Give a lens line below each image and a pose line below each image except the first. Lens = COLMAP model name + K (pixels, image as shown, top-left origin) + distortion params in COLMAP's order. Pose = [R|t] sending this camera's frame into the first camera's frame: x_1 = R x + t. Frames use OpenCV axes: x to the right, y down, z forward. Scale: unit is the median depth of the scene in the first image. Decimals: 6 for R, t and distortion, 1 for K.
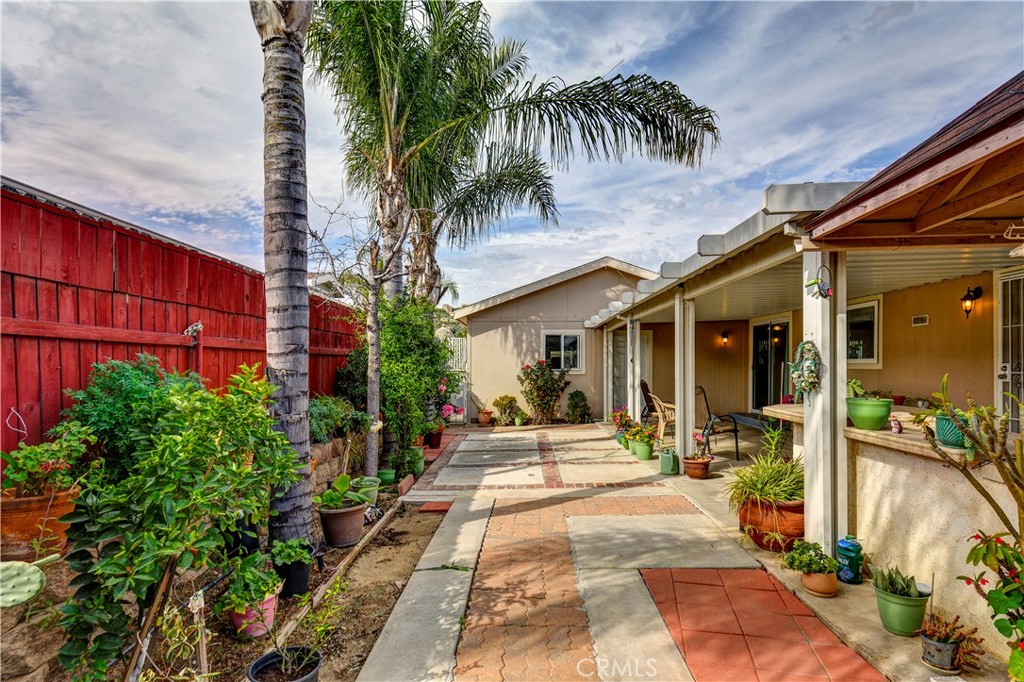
lens RADIAL K [[530.8, 0, 500.1], [0, 530.8, 367.4], [0, 0, 1]] dist [0.000366, -0.000012]
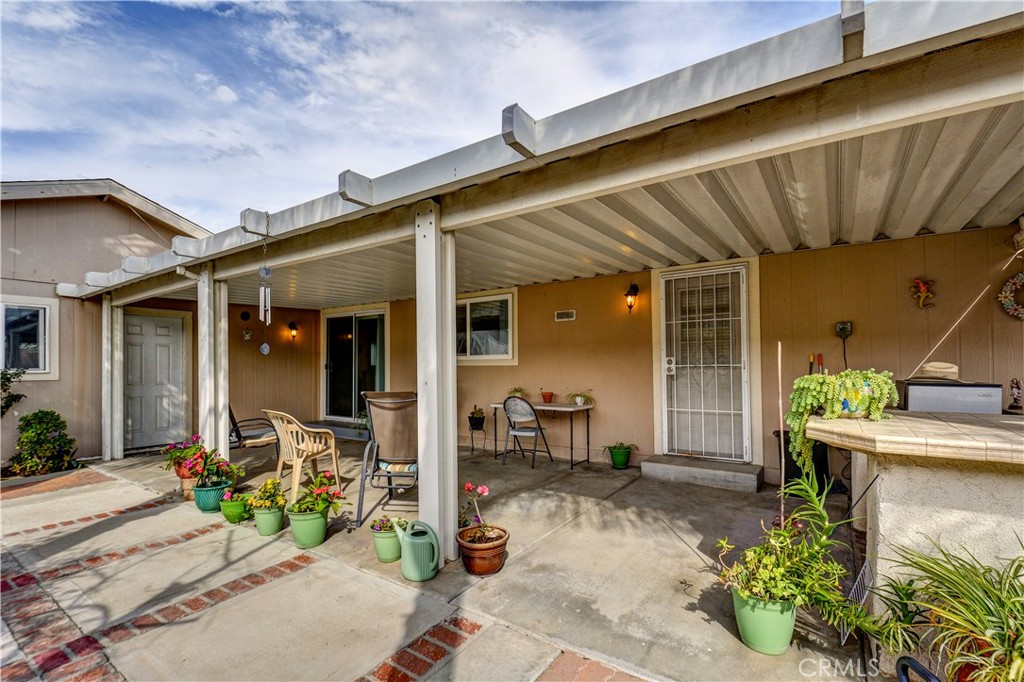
lens RADIAL K [[472.1, 0, 508.0], [0, 472.1, 361.9], [0, 0, 1]] dist [0.002060, -0.000401]
pose [[0.534669, 0.006729, 0.845035, -0.006924], [0.008767, 0.999870, -0.013509, 0.006901], [-0.845016, 0.014632, 0.534541, 0.458223]]
